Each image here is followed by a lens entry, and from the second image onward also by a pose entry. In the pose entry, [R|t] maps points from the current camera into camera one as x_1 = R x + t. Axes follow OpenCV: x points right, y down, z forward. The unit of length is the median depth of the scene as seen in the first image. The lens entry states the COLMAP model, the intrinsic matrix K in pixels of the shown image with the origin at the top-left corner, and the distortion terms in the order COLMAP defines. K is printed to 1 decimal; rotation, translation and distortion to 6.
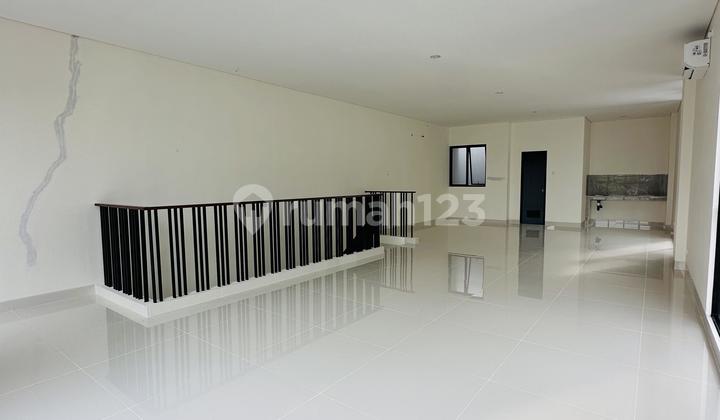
lens RADIAL K [[386.3, 0, 359.5], [0, 386.3, 212.8], [0, 0, 1]] dist [-0.025946, 0.008847]
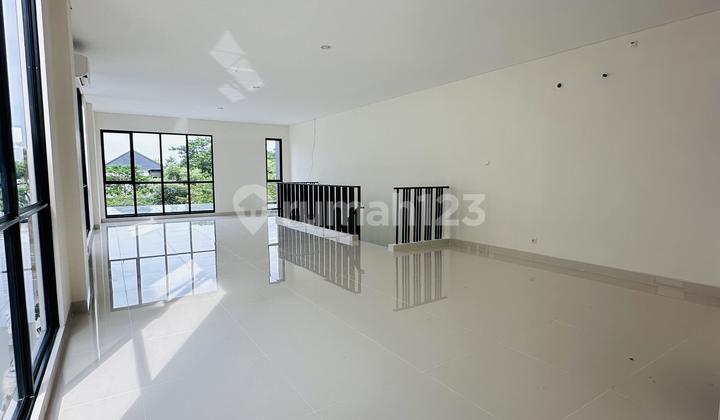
lens RADIAL K [[386.3, 0, 359.1], [0, 386.3, 207.5], [0, 0, 1]] dist [-0.025946, 0.008847]
pose [[-0.325837, 0.103668, -0.939725, 0.987231], [-0.046434, 0.991016, 0.125427, -0.117458], [0.944285, 0.084504, -0.318096, 1.254022]]
